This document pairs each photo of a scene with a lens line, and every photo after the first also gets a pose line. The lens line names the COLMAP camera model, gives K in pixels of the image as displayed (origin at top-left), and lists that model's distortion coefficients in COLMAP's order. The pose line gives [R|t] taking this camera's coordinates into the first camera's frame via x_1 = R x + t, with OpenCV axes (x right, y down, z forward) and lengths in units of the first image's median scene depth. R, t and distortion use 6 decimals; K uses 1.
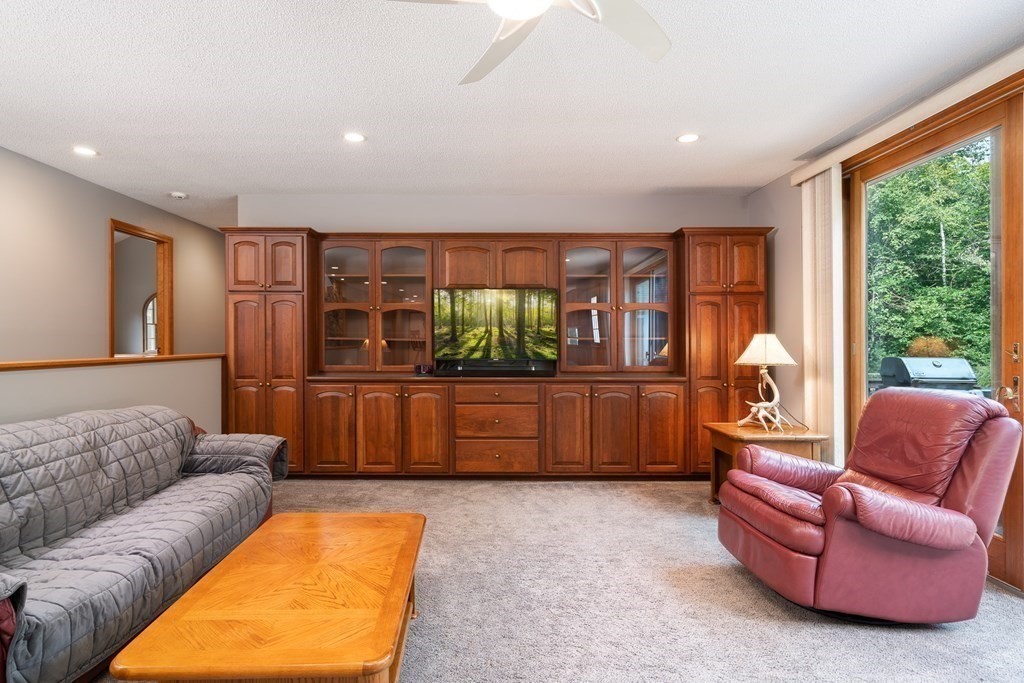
lens RADIAL K [[530.5, 0, 510.8], [0, 530.5, 344.4], [0, 0, 1]] dist [-0.001338, -0.000057]
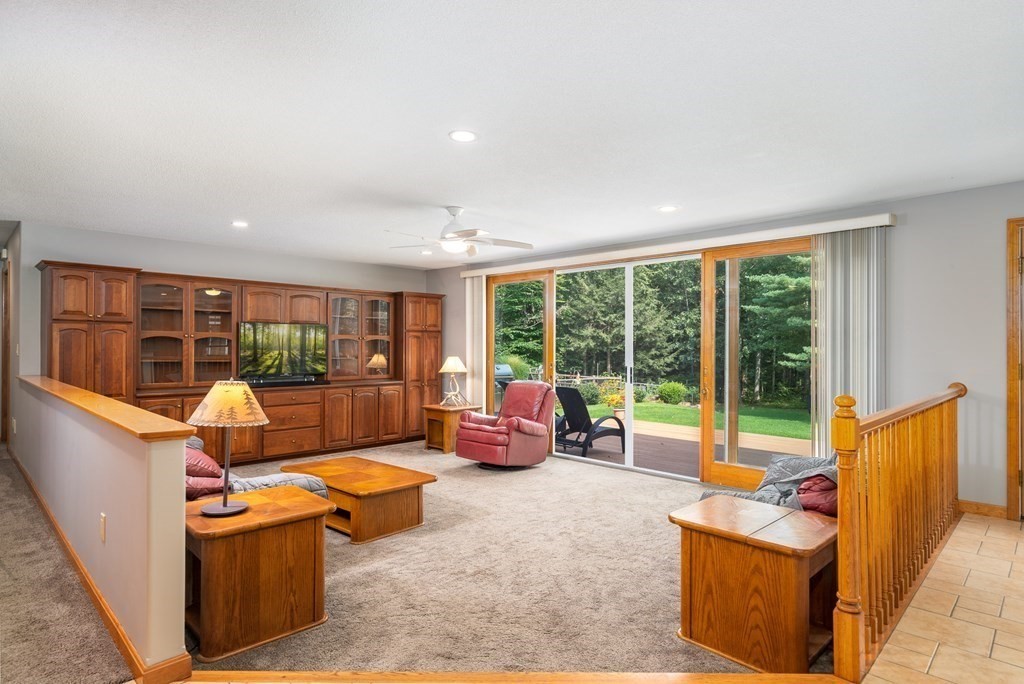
lens RADIAL K [[560.6, 0, 511.5], [0, 560.6, 346.3], [0, 0, 1]] dist [0.017798, 0.000554]
pose [[0.701144, 0.002359, 0.713015, -0.688607], [0.000313, 0.999993, -0.003616, -0.039926], [-0.713019, 0.002758, 0.701139, -0.479857]]
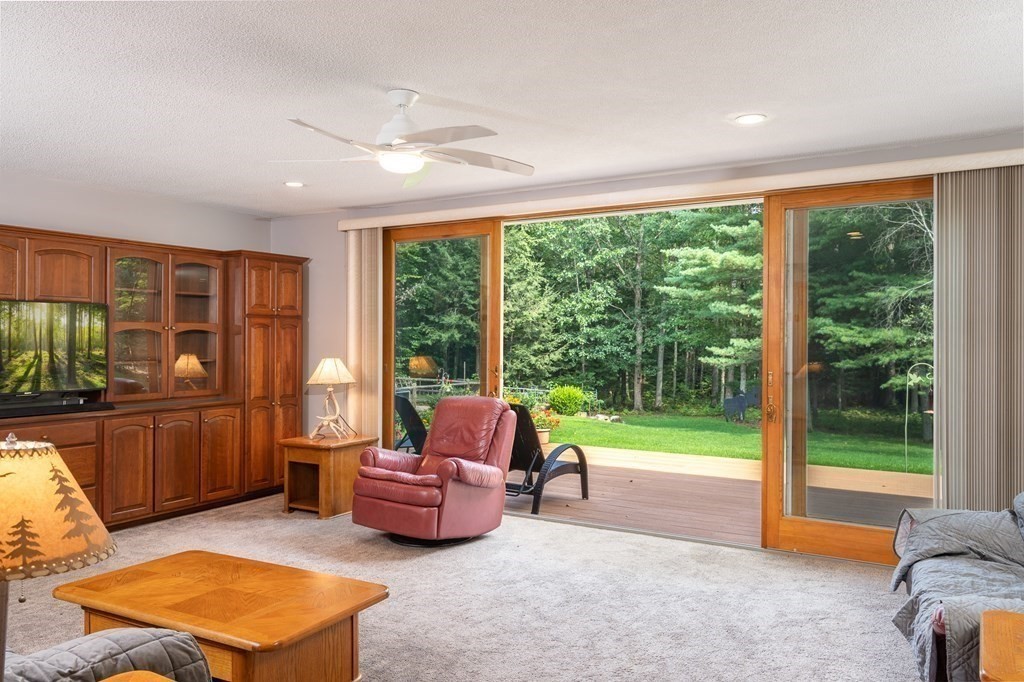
lens RADIAL K [[744.5, 0, 511.6], [0, 744.5, 337.4], [0, 0, 1]] dist [-0.019286, -0.005564]
pose [[0.506680, 0.001915, 0.862132, -0.617591], [0.004226, 0.999980, -0.004705, -0.045111], [-0.862124, 0.006027, 0.506662, -0.149347]]
